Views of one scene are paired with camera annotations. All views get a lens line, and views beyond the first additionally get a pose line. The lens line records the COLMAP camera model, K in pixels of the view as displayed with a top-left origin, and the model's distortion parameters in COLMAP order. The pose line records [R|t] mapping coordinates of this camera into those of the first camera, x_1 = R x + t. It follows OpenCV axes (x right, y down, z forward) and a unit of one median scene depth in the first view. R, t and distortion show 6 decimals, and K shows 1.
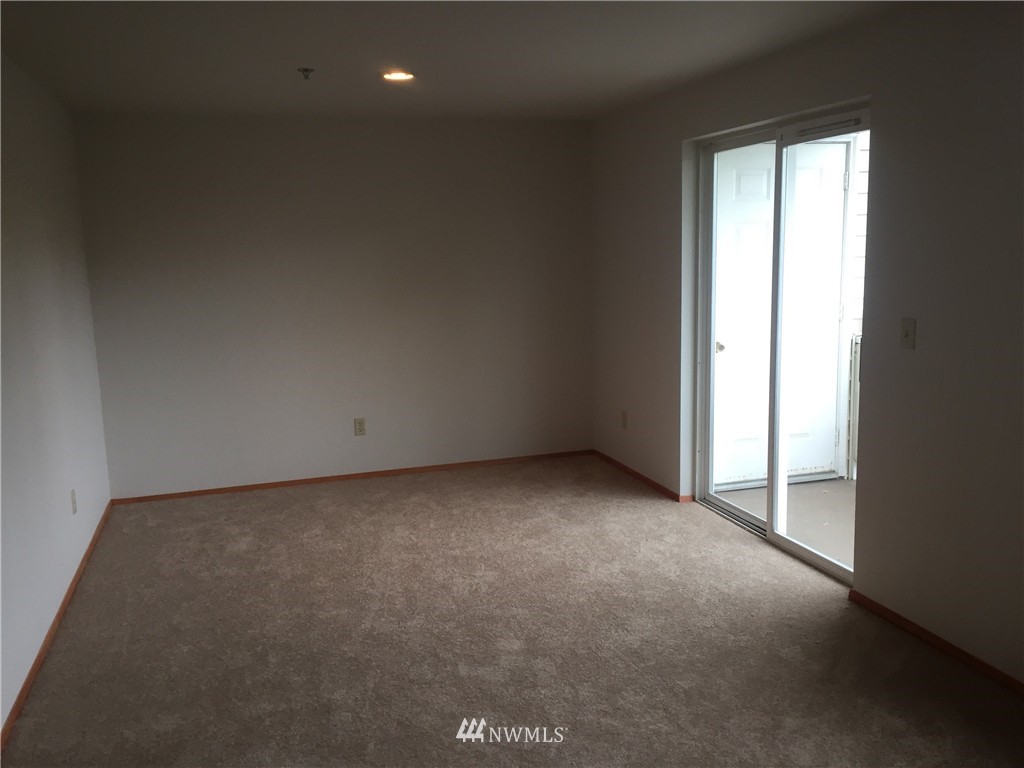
lens RADIAL K [[896.3, 0, 506.2], [0, 896.3, 383.9], [0, 0, 1]] dist [0.076227, -0.097129]
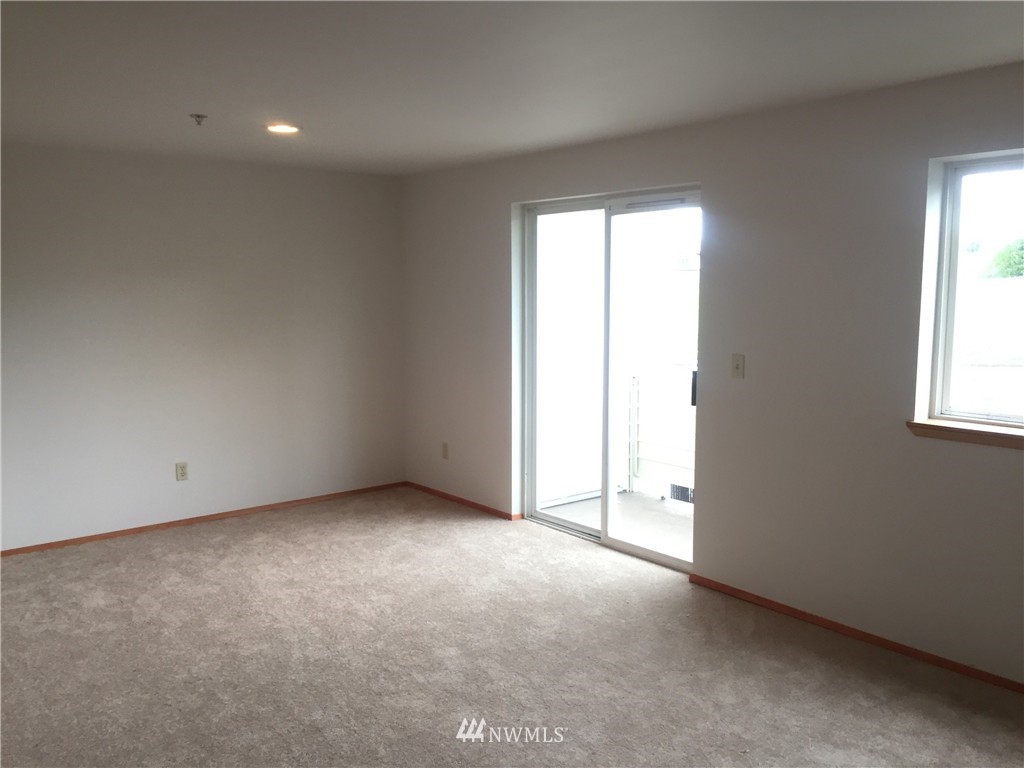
lens RADIAL K [[896.3, 0, 510.8], [0, 896.3, 378.5], [0, 0, 1]] dist [0.076227, -0.097129]
pose [[0.928441, -0.016383, 0.371119, -0.262551], [0.036288, 0.998249, -0.046714, 0.008244], [-0.369704, 0.056839, 0.927409, -0.056370]]
